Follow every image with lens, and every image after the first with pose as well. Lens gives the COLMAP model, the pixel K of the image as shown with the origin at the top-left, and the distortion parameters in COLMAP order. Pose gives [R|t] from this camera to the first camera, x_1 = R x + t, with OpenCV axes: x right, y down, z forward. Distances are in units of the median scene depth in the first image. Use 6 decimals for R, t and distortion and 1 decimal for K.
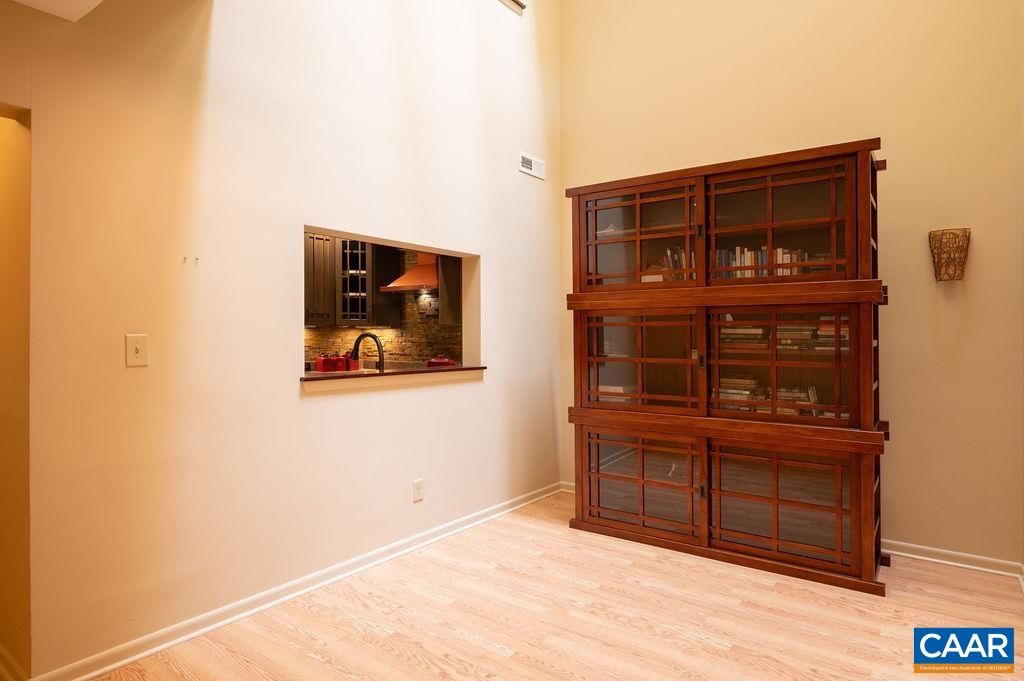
lens RADIAL K [[583.2, 0, 506.7], [0, 583.2, 341.9], [0, 0, 1]] dist [-0.001039, 0.001141]
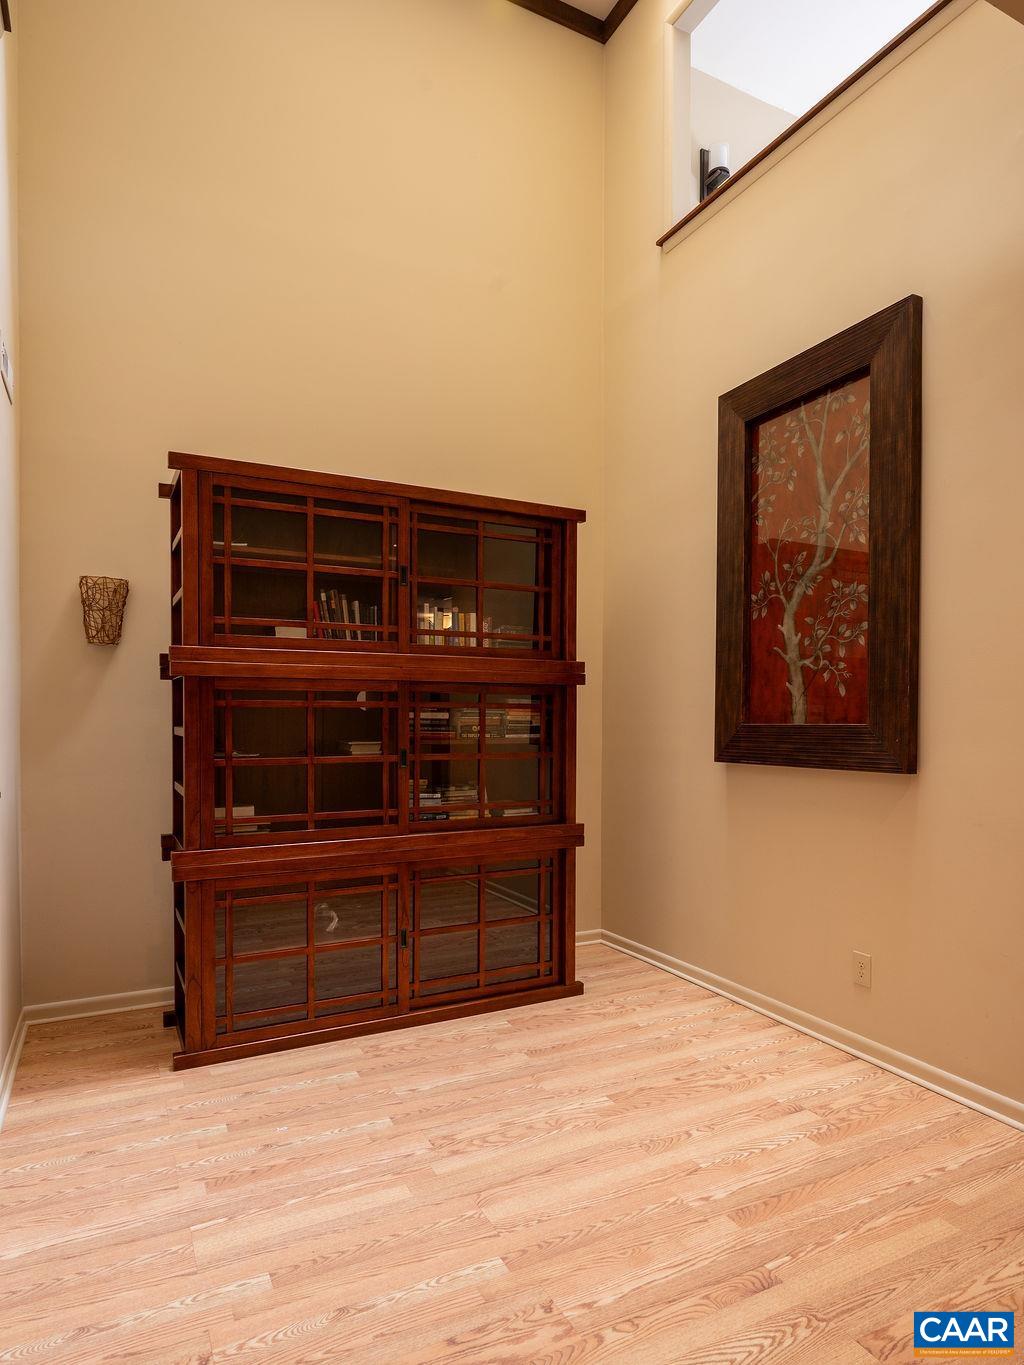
lens RADIAL K [[814.8, 0, 507.7], [0, 814.8, 733.8], [0, 0, 1]] dist [-0.000268, -0.000618]
pose [[0.443332, -0.022086, 0.896085, -0.515966], [0.006739, 0.999750, 0.021307, -0.016675], [-0.896332, -0.003408, 0.443370, 0.449880]]
